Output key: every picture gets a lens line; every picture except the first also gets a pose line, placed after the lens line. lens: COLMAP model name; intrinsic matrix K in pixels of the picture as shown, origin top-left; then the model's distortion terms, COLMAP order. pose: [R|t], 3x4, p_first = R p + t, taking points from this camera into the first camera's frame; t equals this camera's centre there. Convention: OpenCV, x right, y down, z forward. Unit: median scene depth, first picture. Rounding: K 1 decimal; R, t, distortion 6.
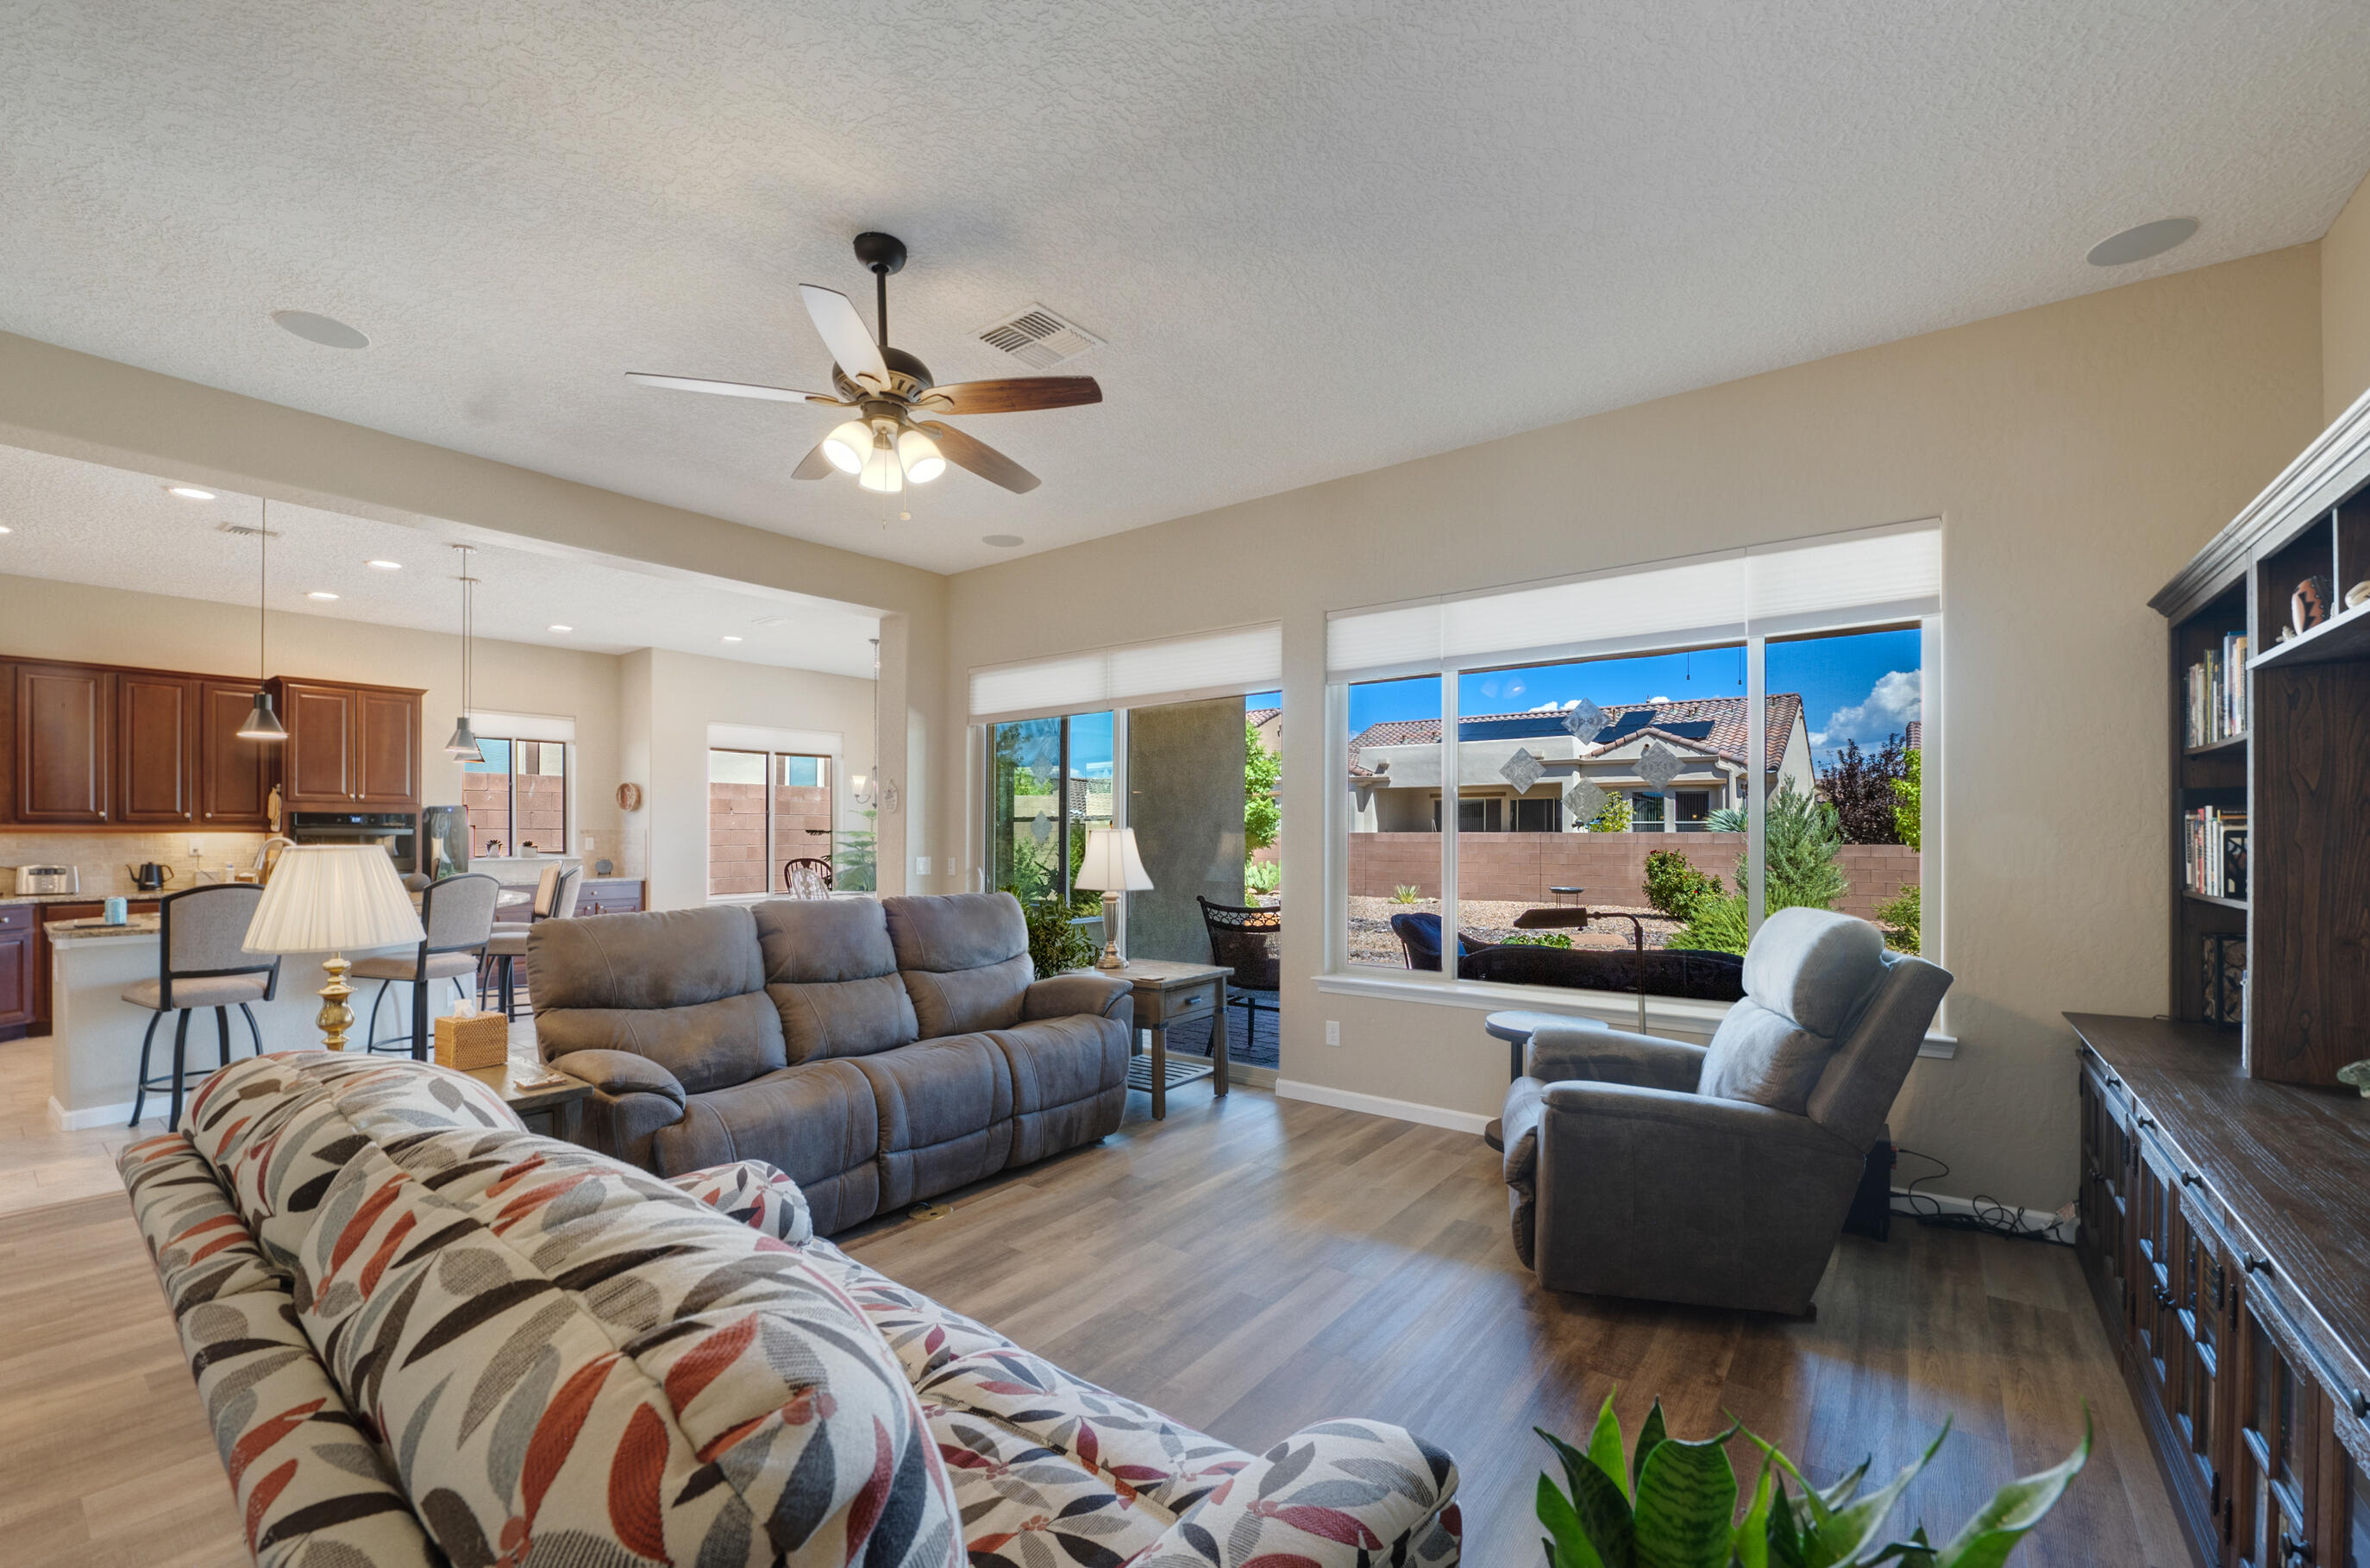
lens RADIAL K [[957.4, 0, 1204.6], [0, 957.4, 833.8], [0, 0, 1]] dist [-0.019869, 0.000086]
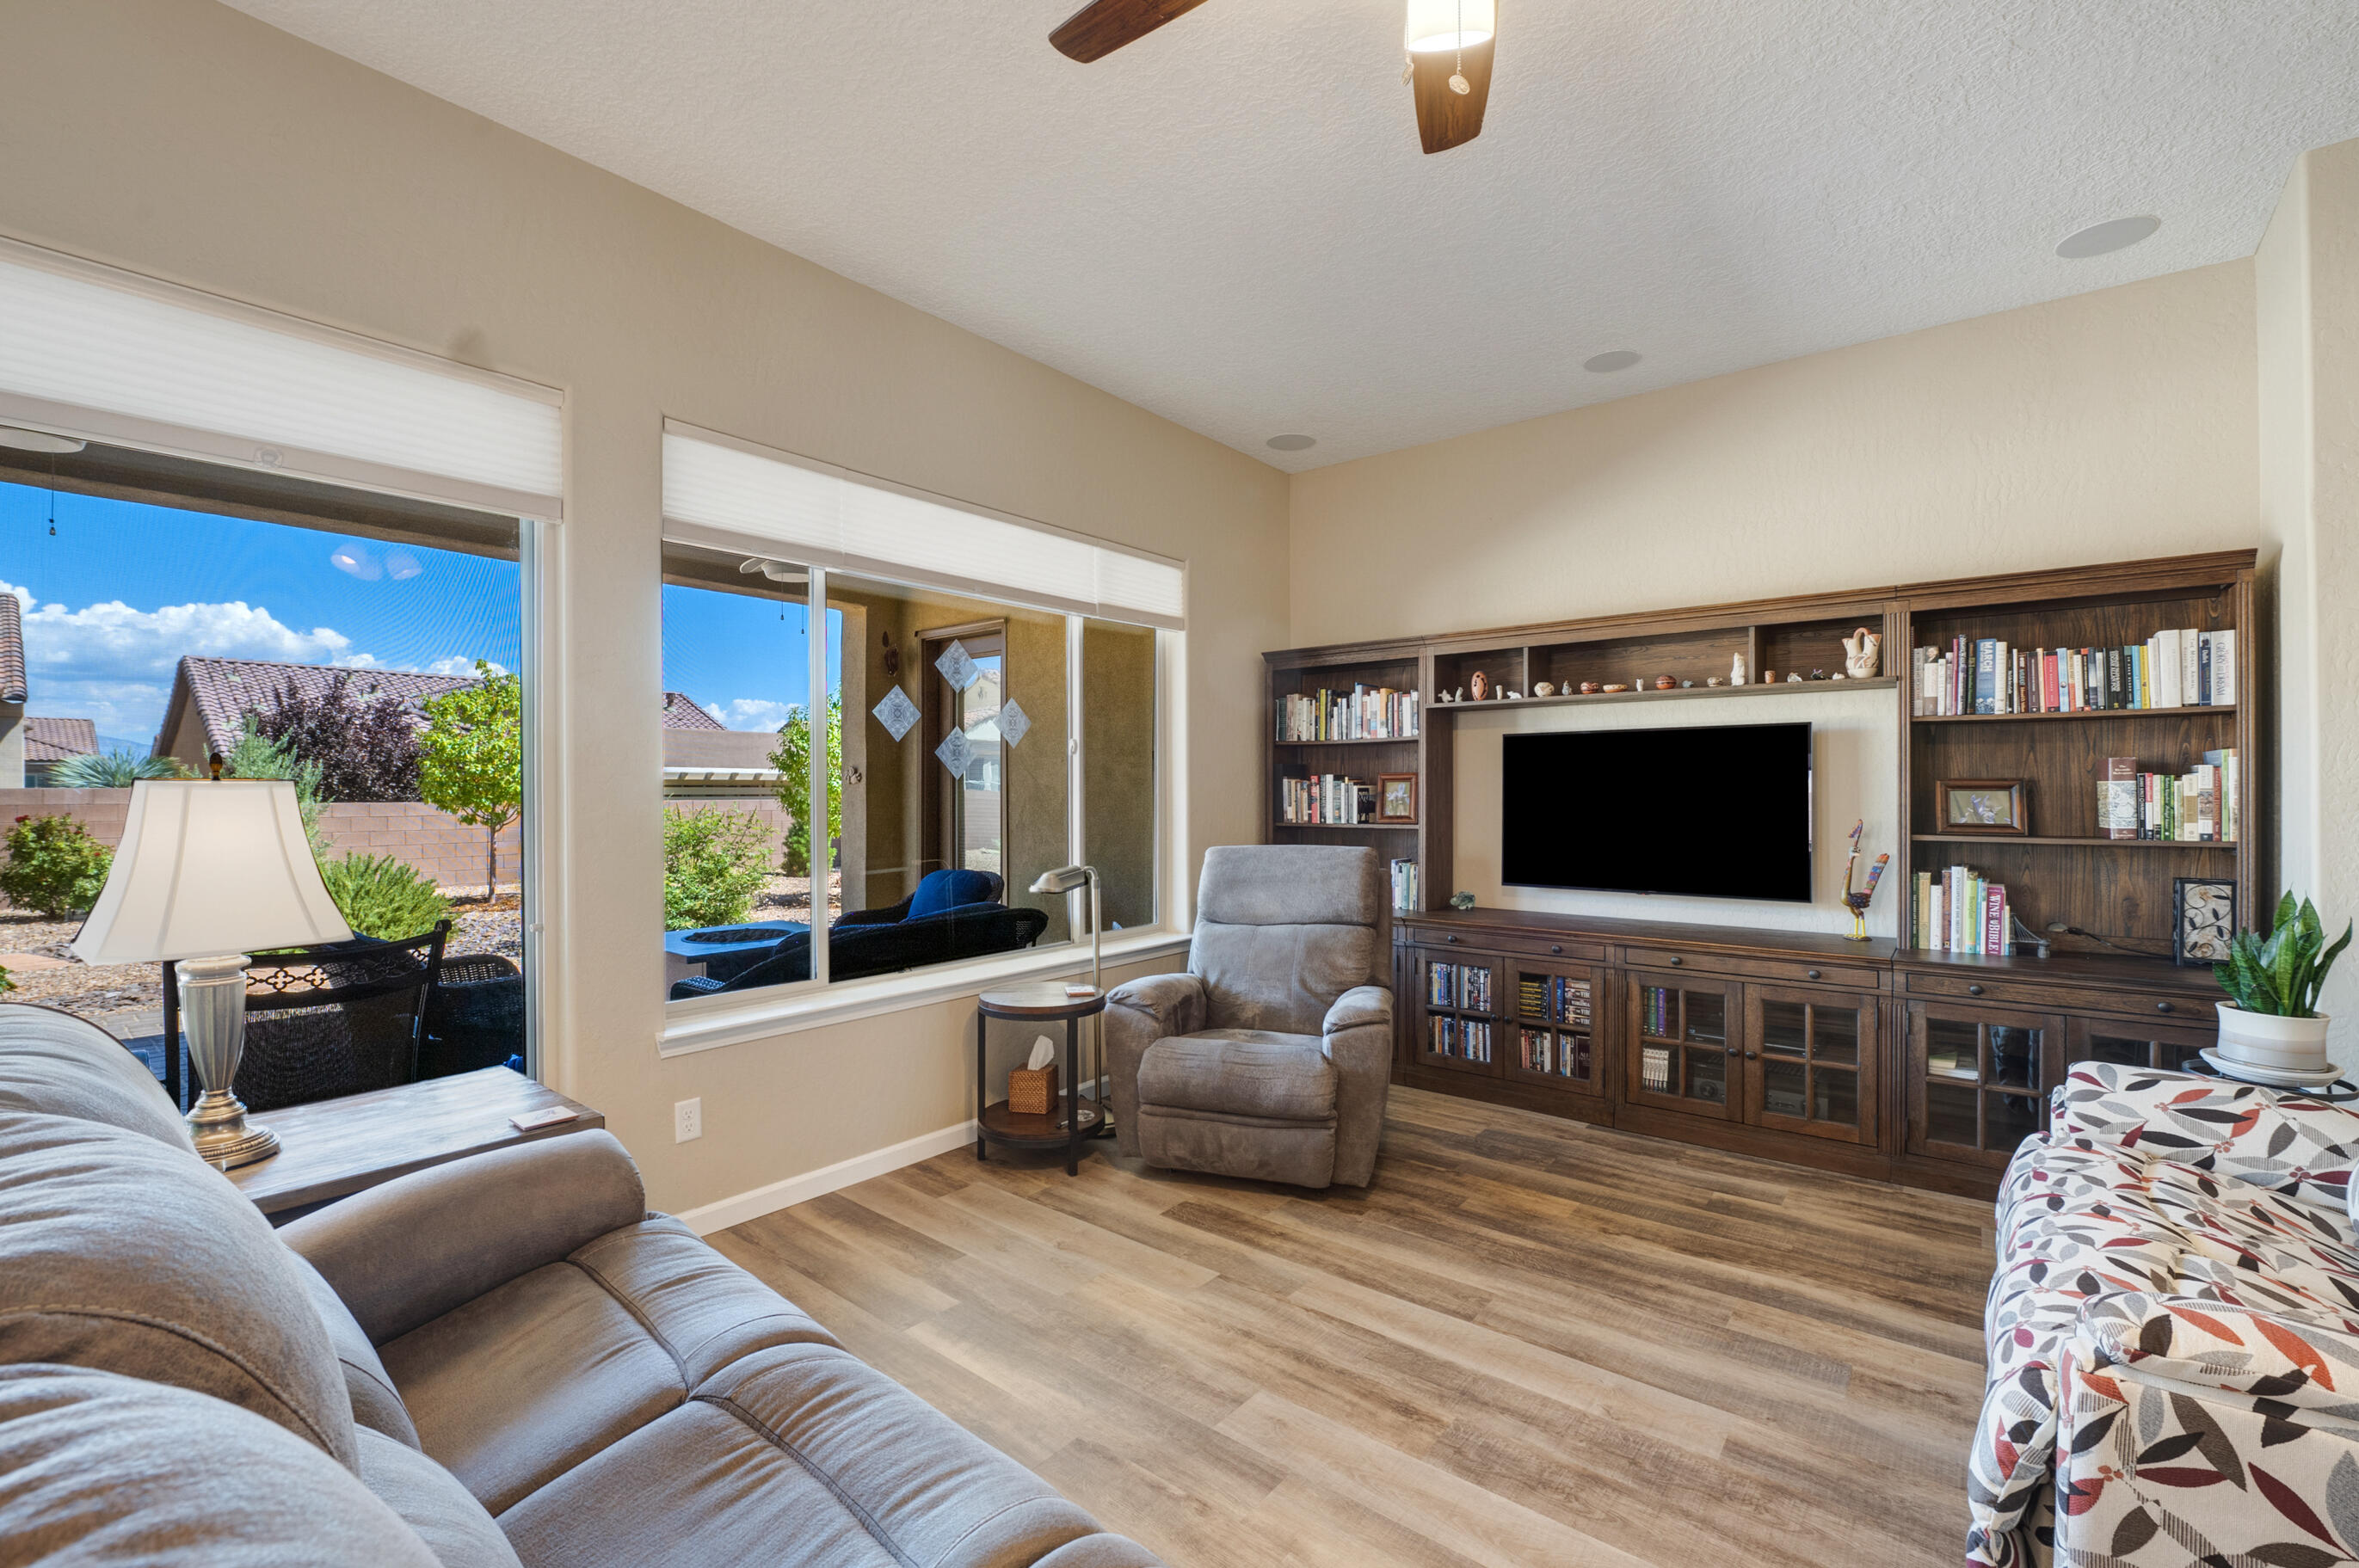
lens RADIAL K [[989.6, 0, 1179.5], [0, 989.6, 784.0], [0, 0, 1]] dist [-0.009846, -0.000072]
pose [[0.047813, 0.006697, 0.998834, -0.473765], [0.000278, 0.999977, -0.006718, 0.001176], [-0.998856, 0.000599, 0.047810, 0.654569]]
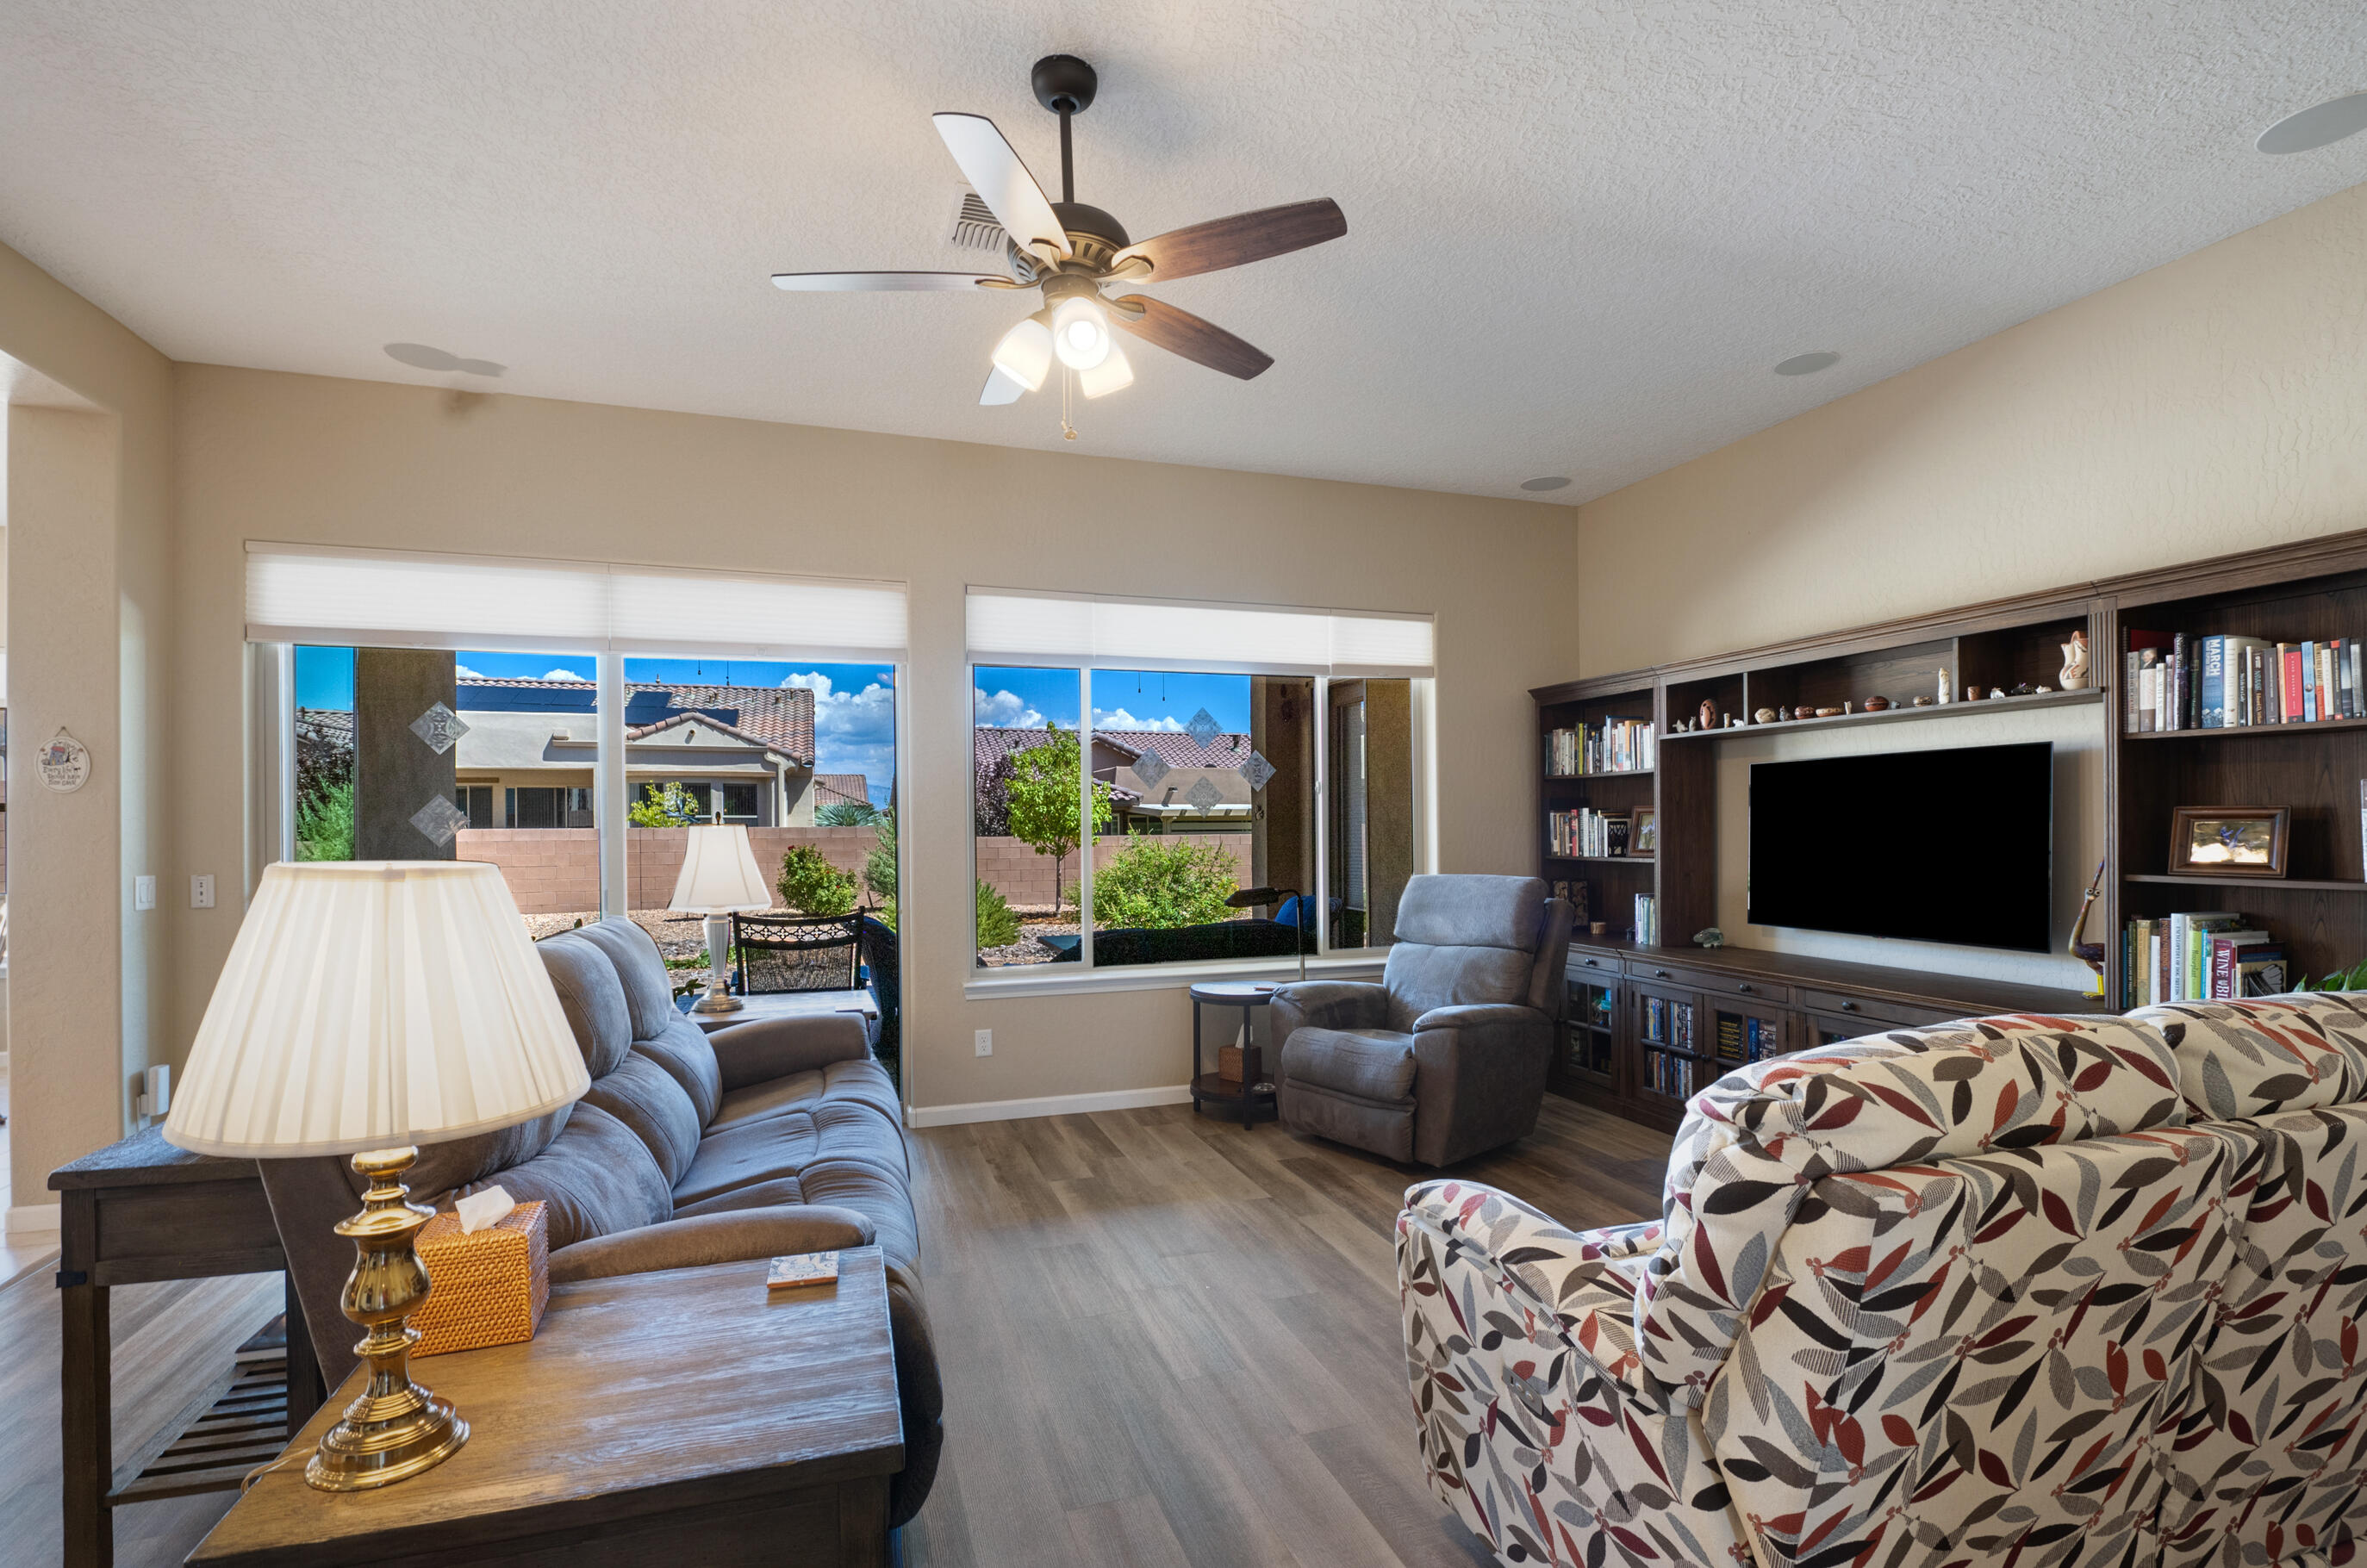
lens RADIAL K [[1062.2, 0, 1168.4], [0, 1062.2, 817.6], [0, 0, 1]] dist [0.000564, 0.000015]
pose [[0.571595, 0.002886, 0.820531, -0.603102], [0.006133, 0.999951, -0.007790, 0.000338], [-0.820513, 0.009485, 0.571549, 0.262196]]
